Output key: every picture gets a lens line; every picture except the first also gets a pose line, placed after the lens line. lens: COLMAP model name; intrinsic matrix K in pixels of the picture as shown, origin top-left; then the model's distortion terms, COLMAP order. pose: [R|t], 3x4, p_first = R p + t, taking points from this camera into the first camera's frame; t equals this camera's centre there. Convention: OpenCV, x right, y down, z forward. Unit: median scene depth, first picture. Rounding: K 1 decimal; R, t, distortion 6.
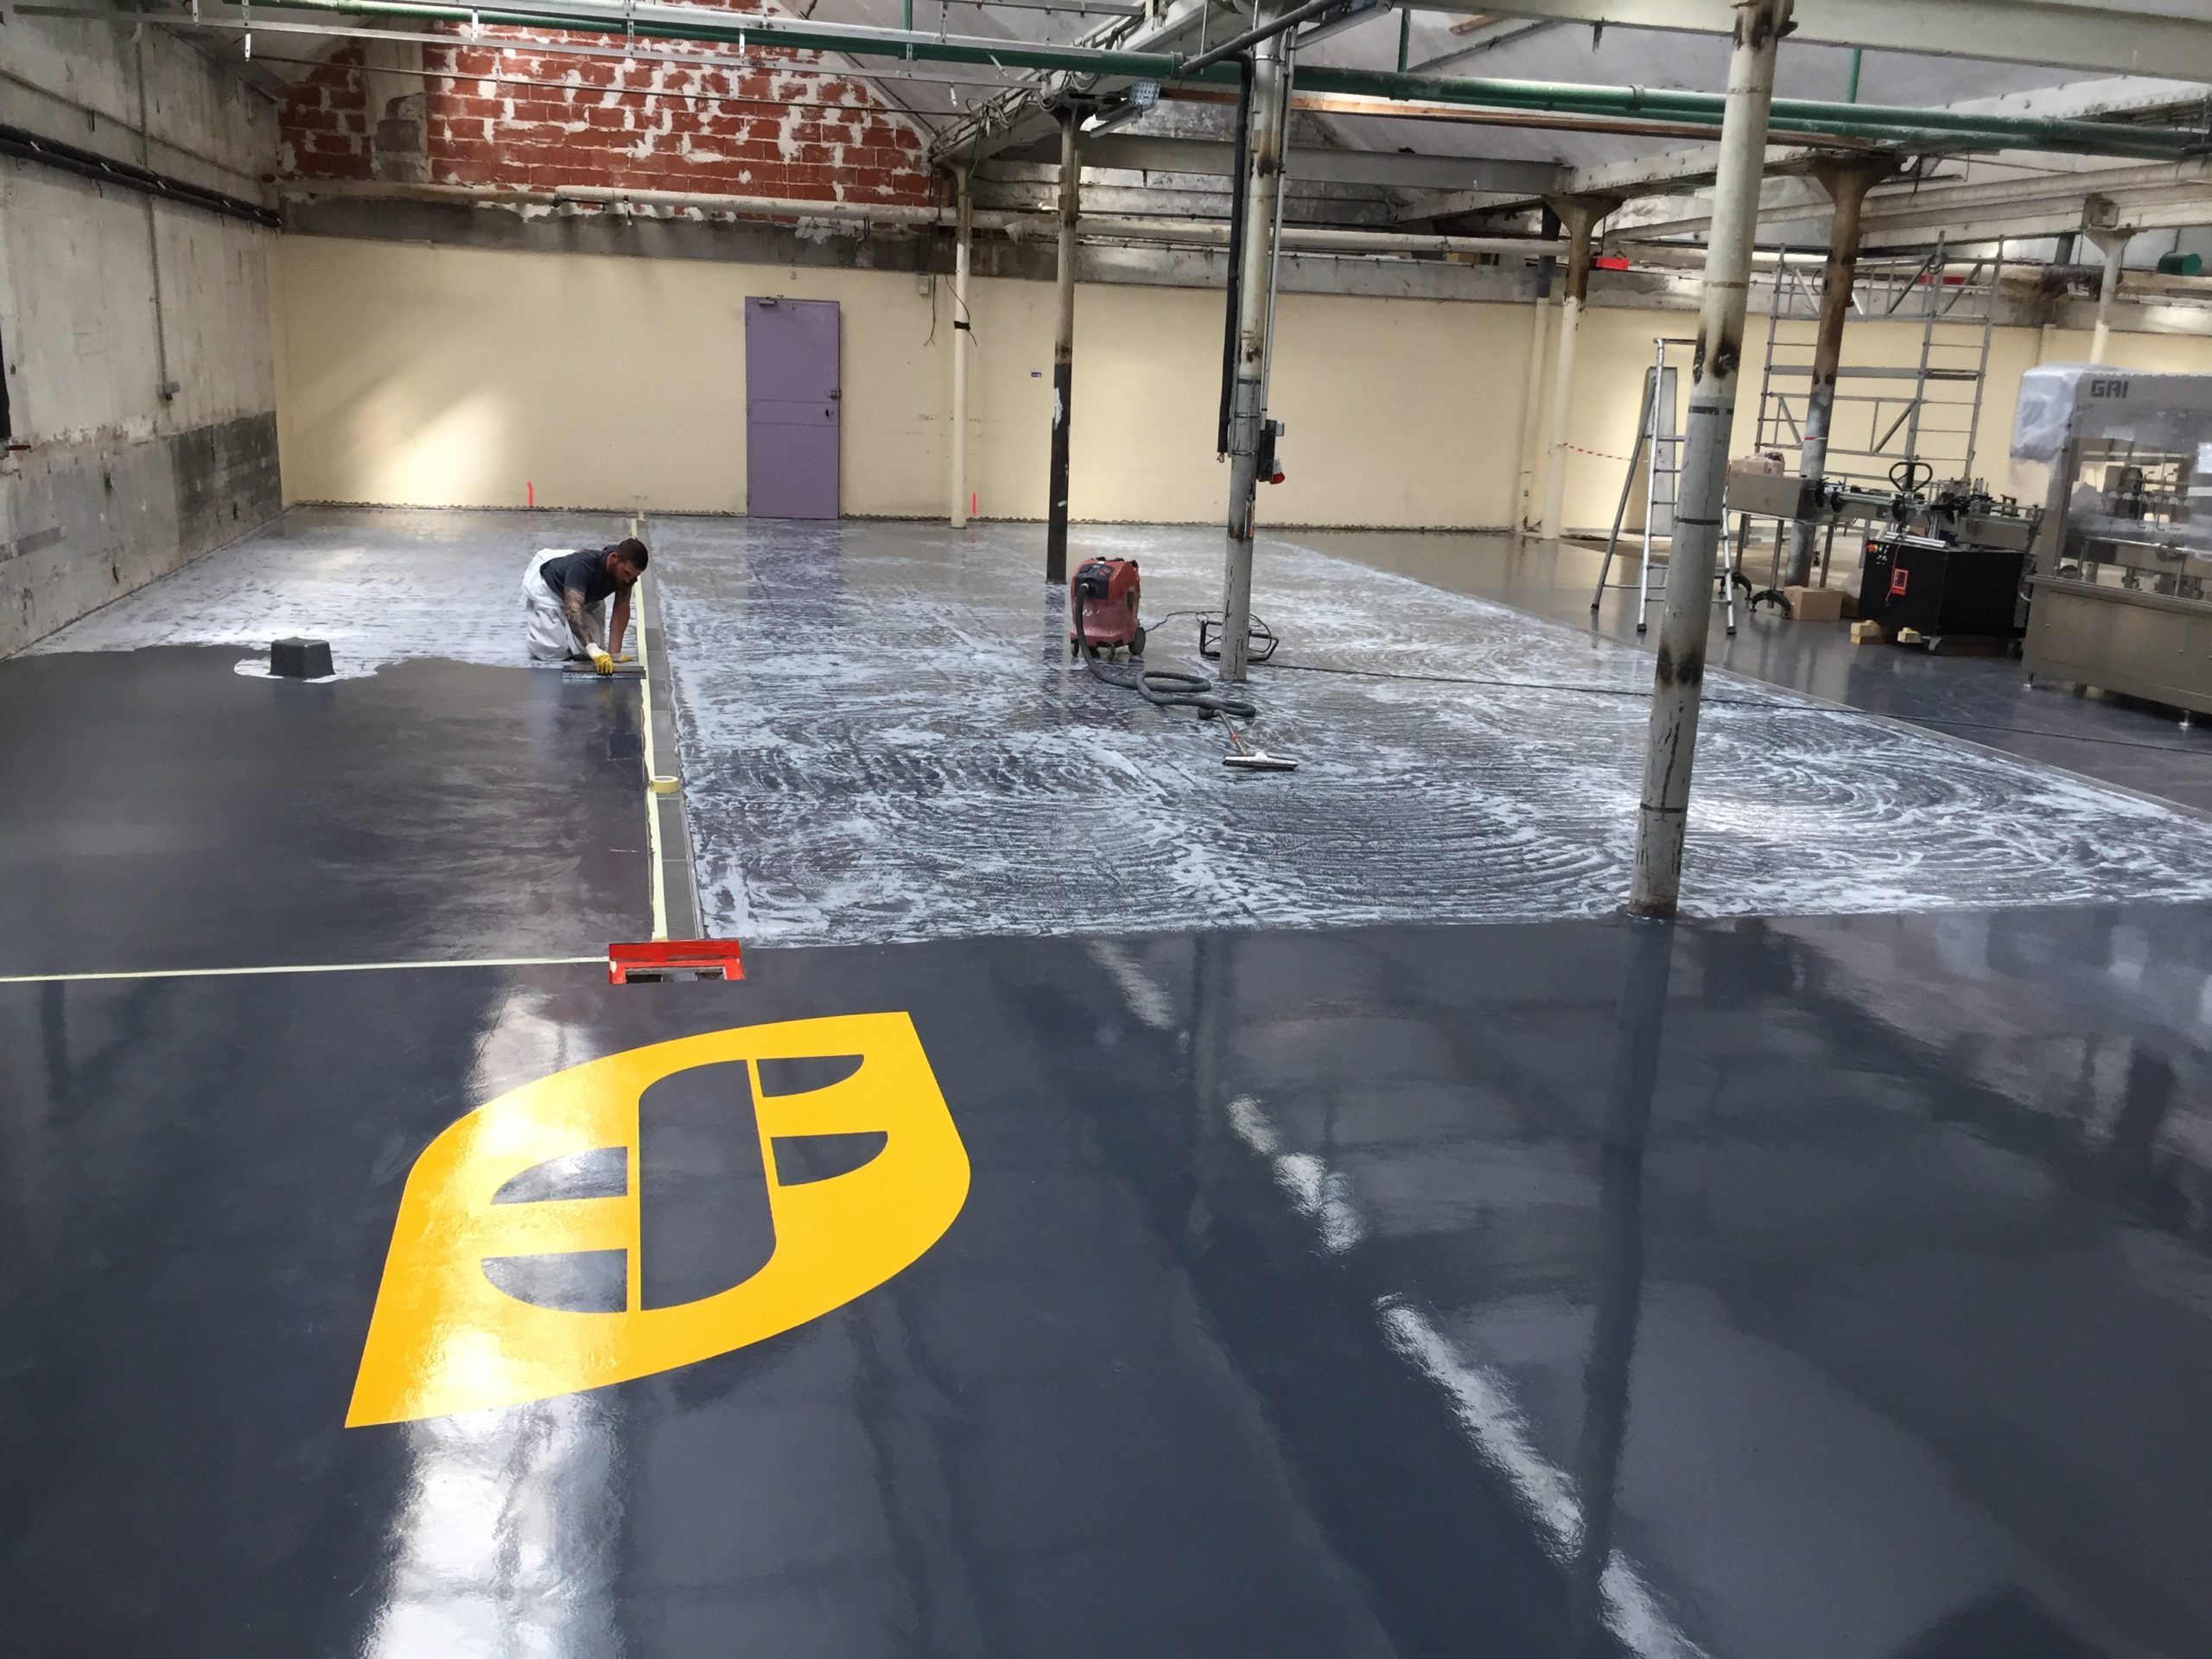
lens RADIAL K [[1891.0, 0, 1113.3], [0, 1891.0, 834.2], [0, 0, 1]] dist [0.079131, -0.119297]
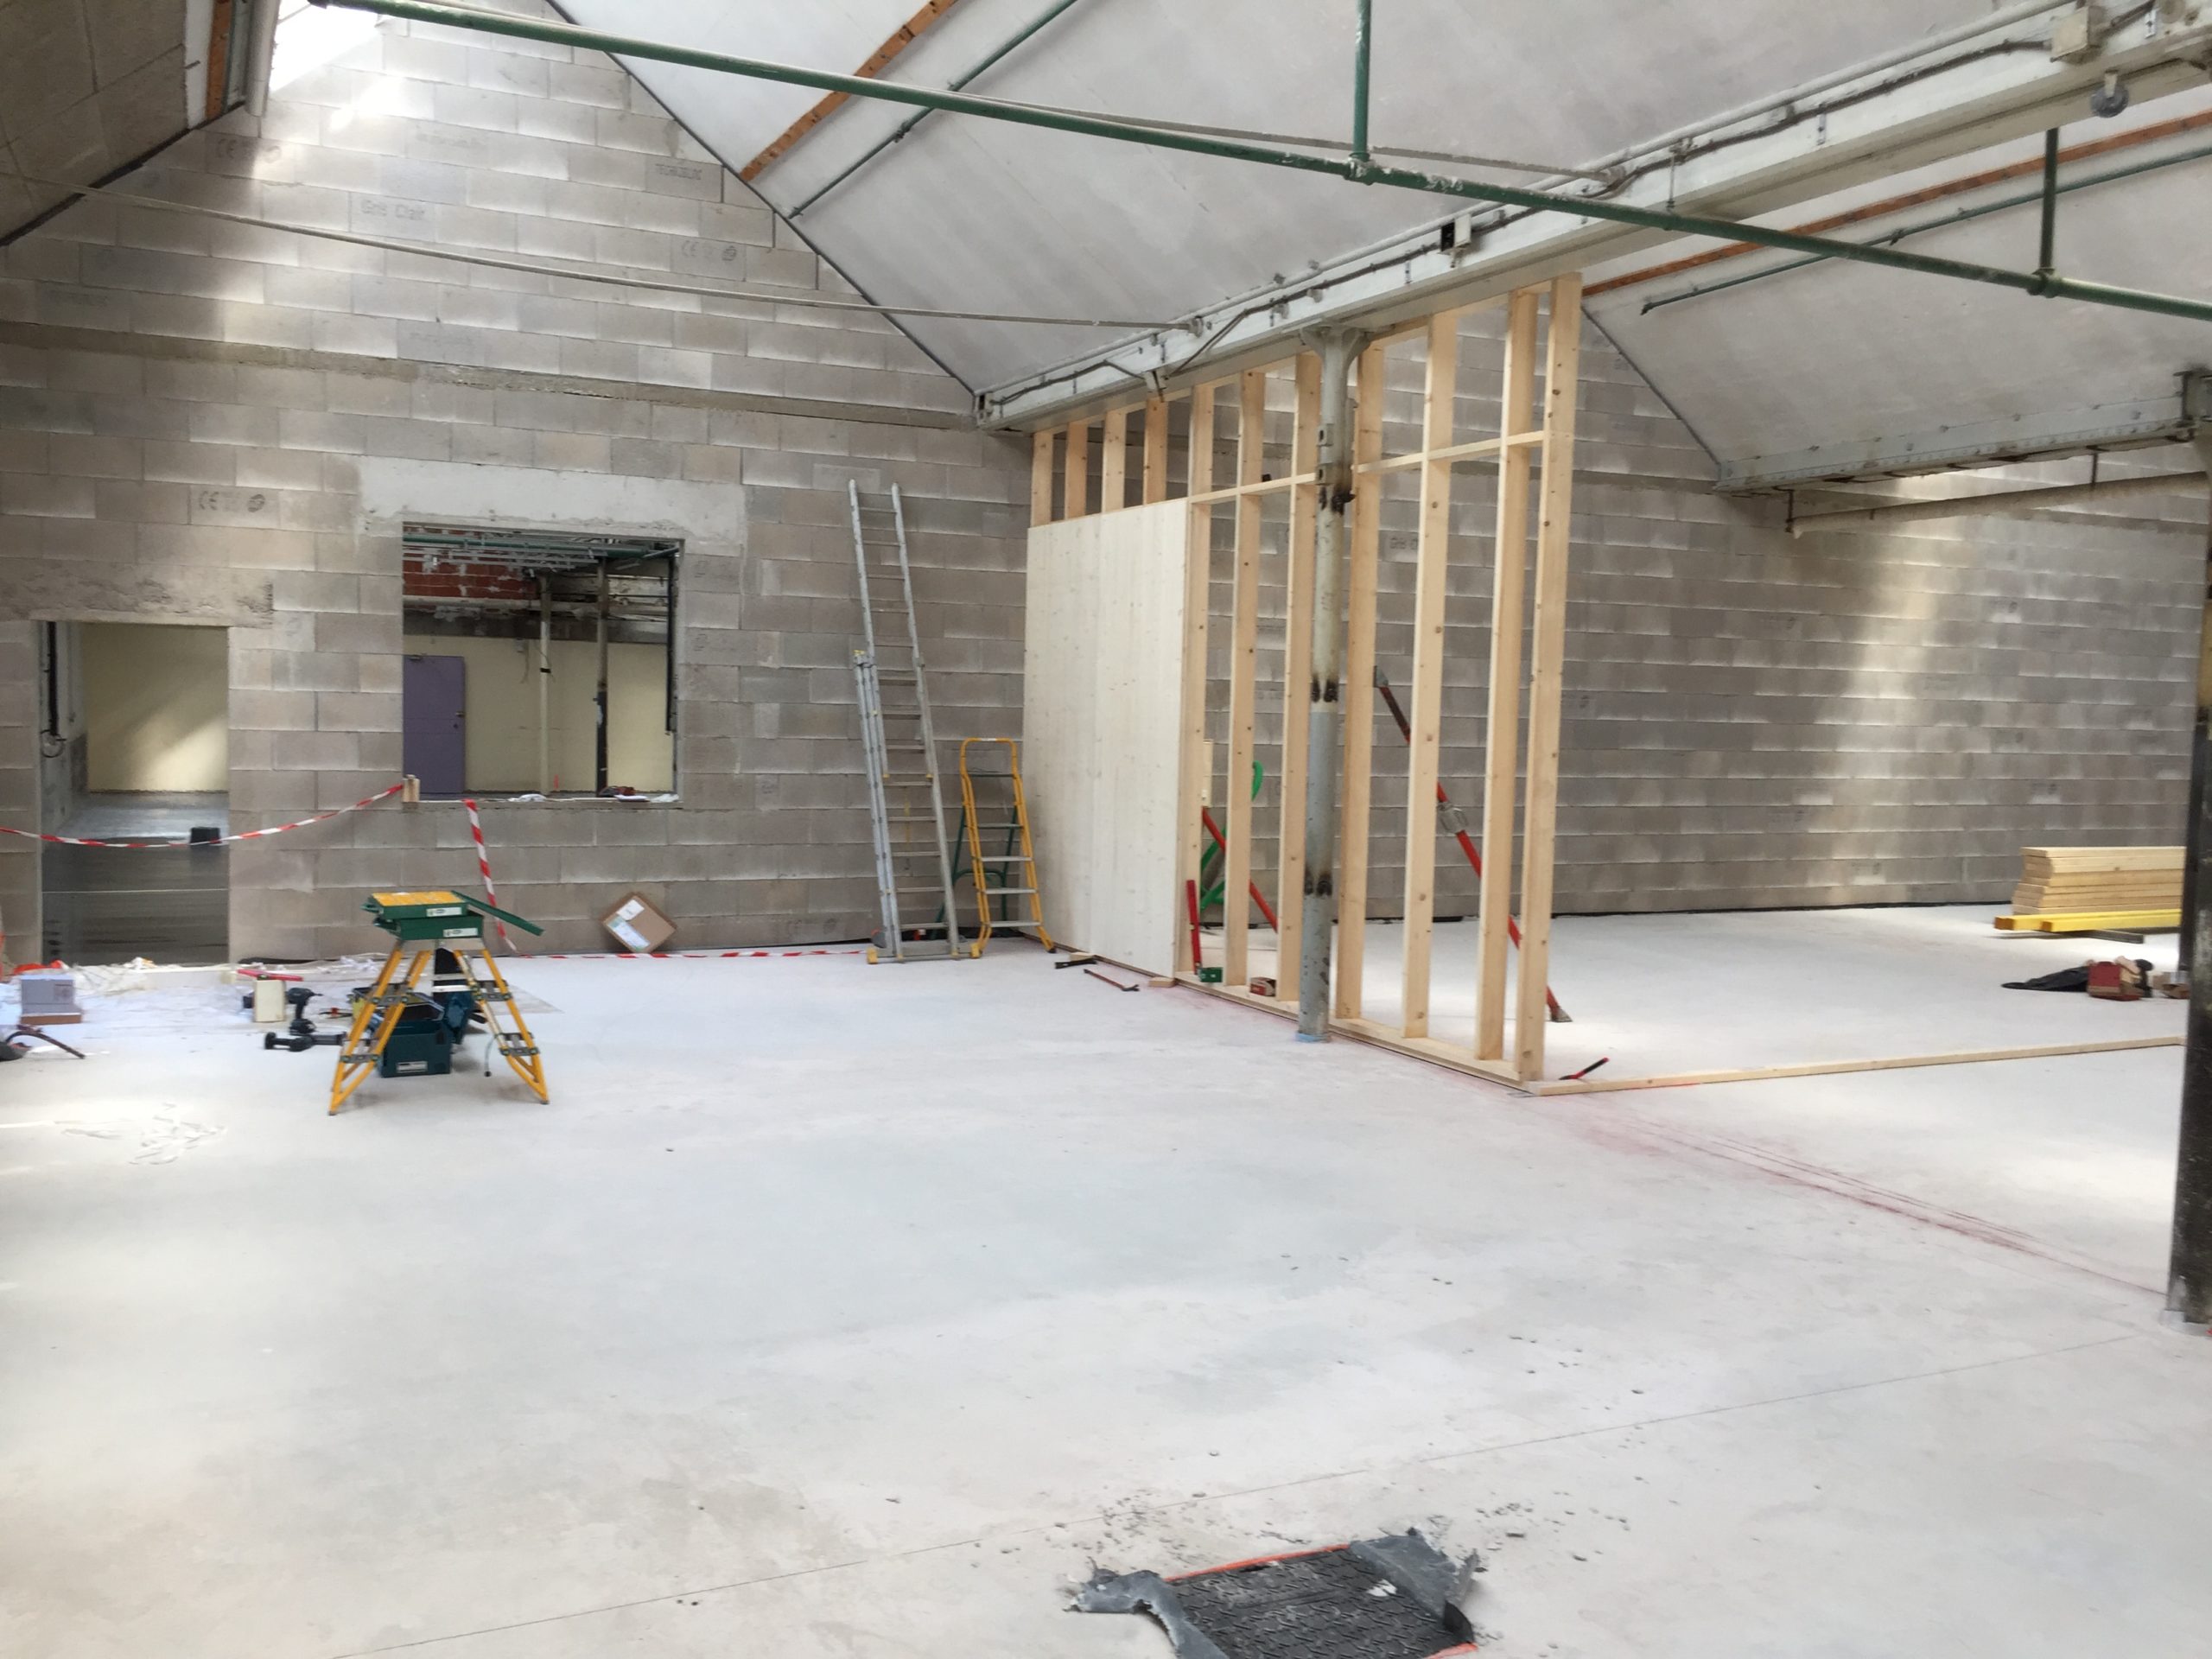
lens RADIAL K [[1891.0, 0, 1096.9], [0, 1891.0, 822.0], [0, 0, 1]] dist [0.079131, -0.119297]
pose [[0.981354, -0.030546, 0.189764, 0.067161], [0.063160, 0.983714, -0.168281, 0.153720], [-0.181533, 0.177129, 0.967301, -0.599338]]
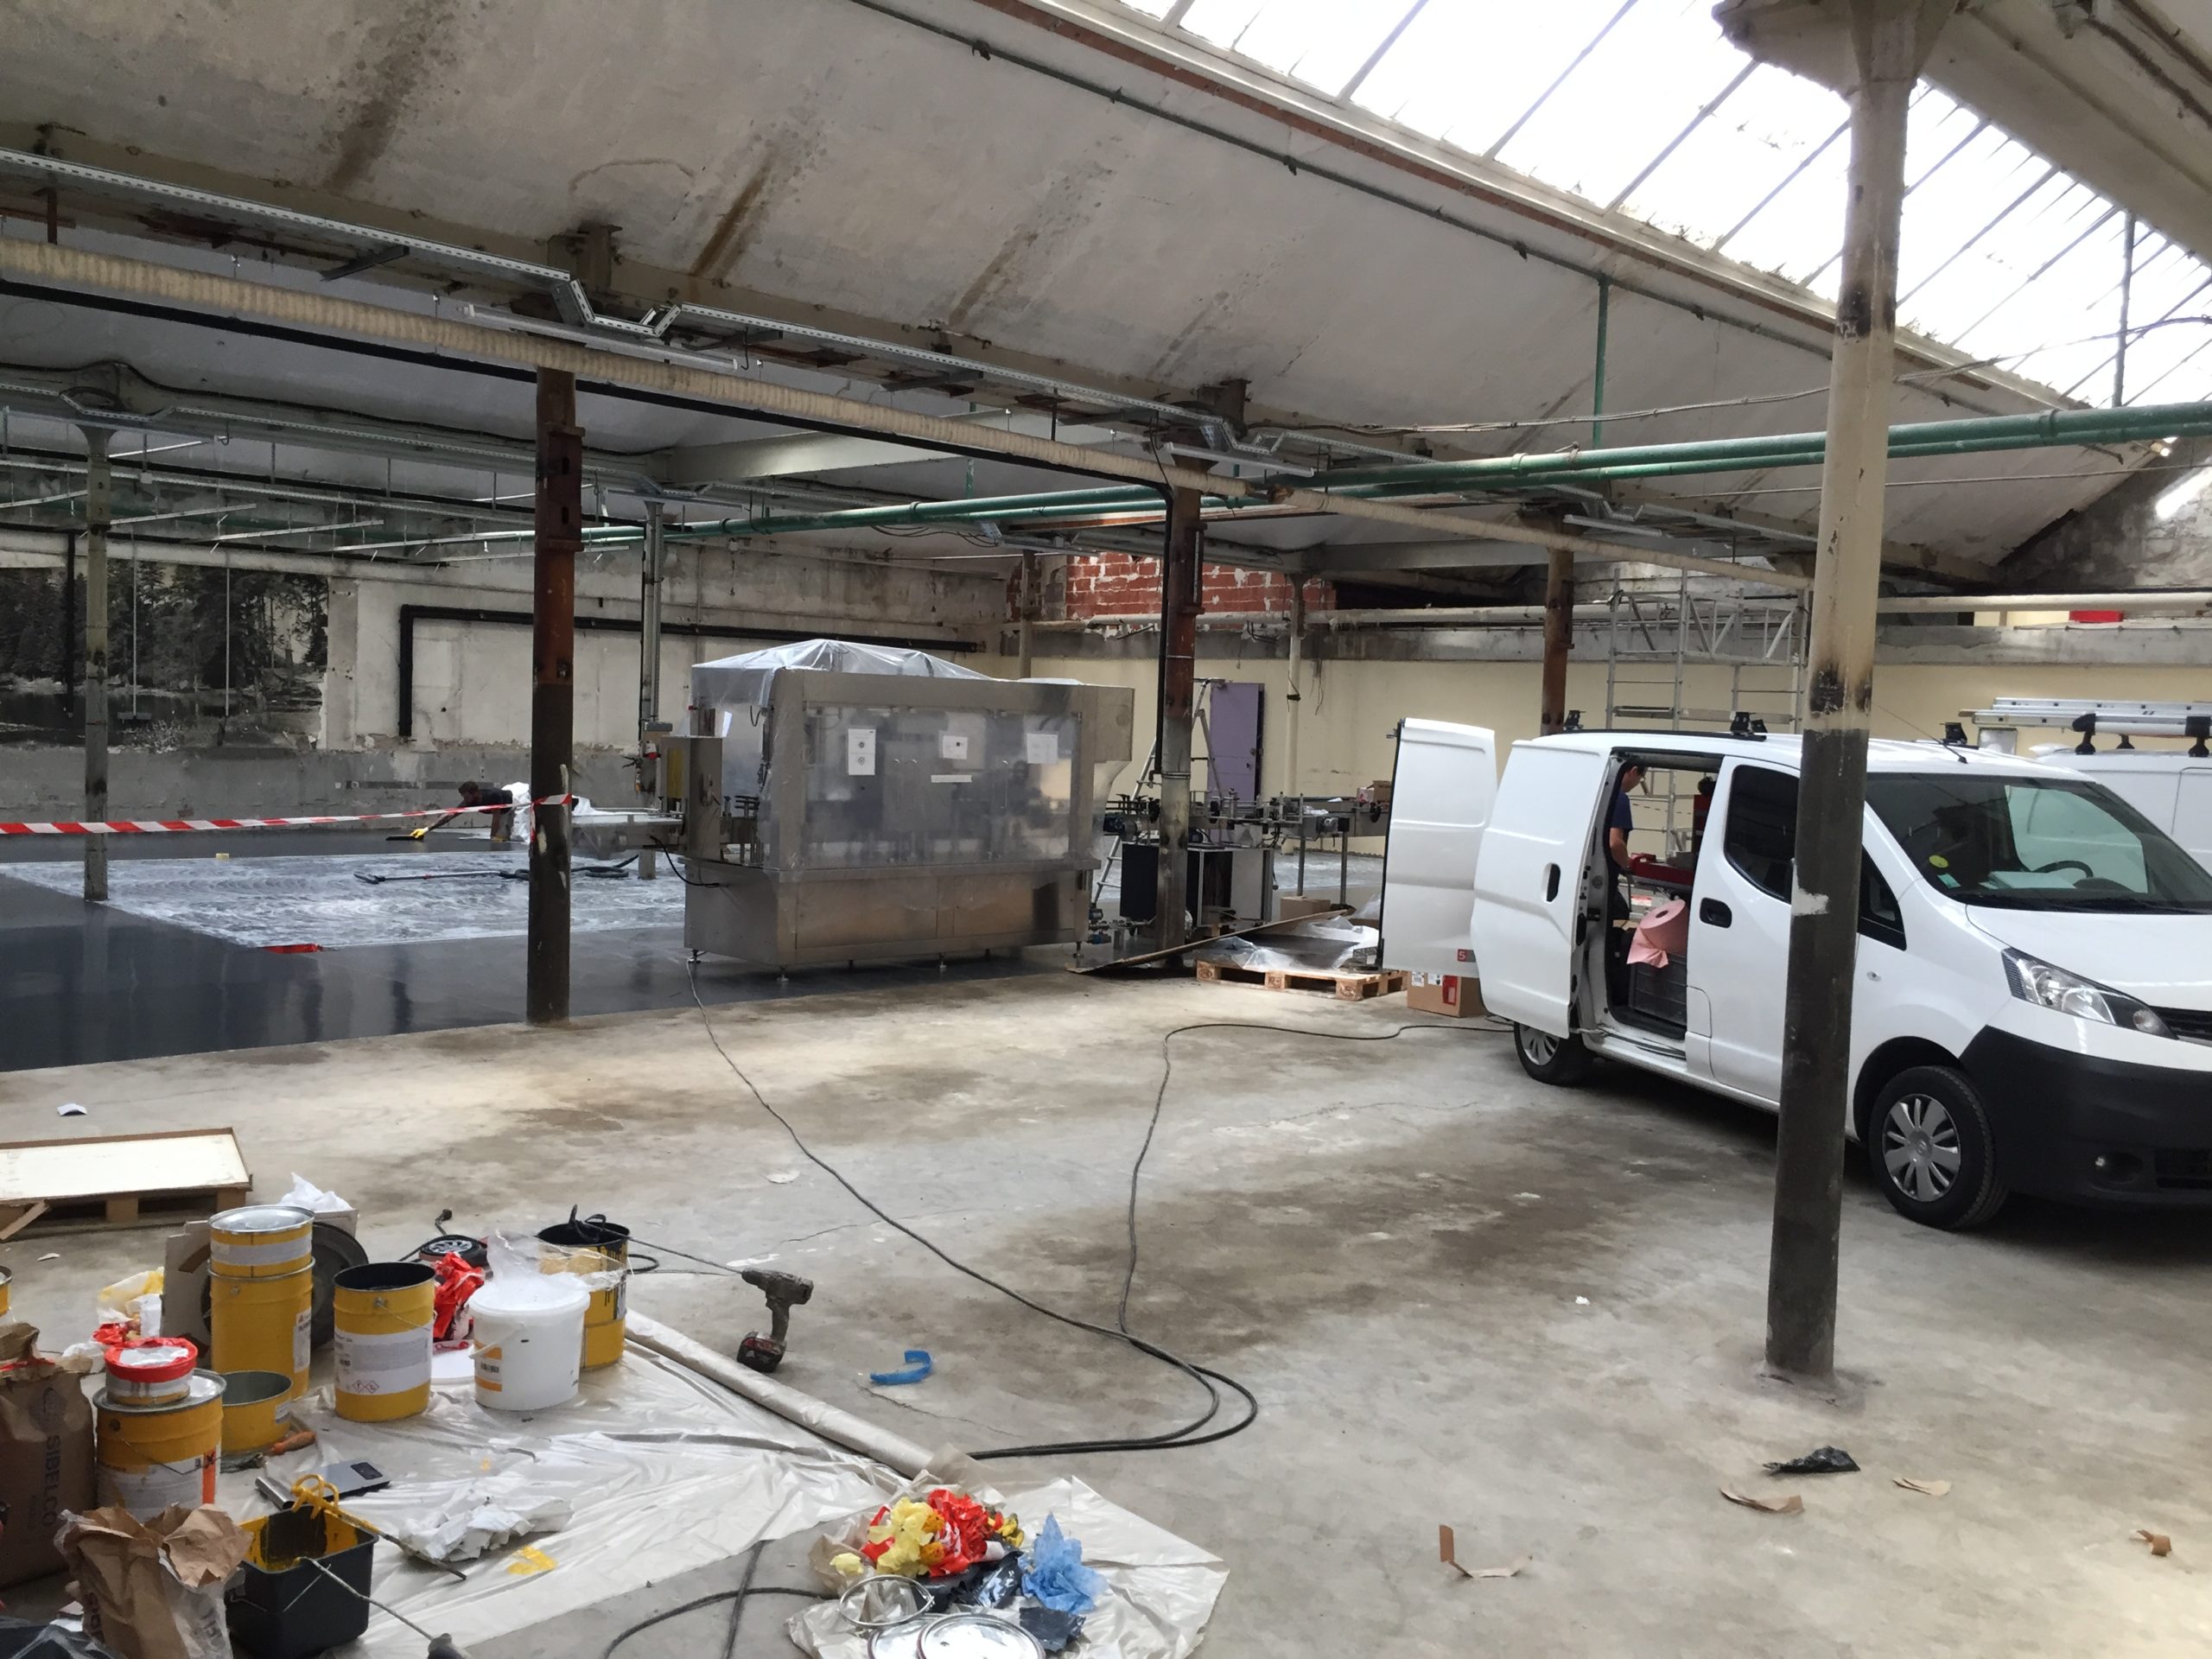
lens RADIAL K [[1891.0, 0, 1104.9], [0, 1891.0, 827.9], [0, 0, 1]] dist [0.079131, -0.119297]
pose [[0.510363, 0.029314, -0.859459, 0.939046], [-0.230197, 0.967604, -0.103693, -0.022927], [0.828577, 0.250766, 0.500577, 0.283629]]
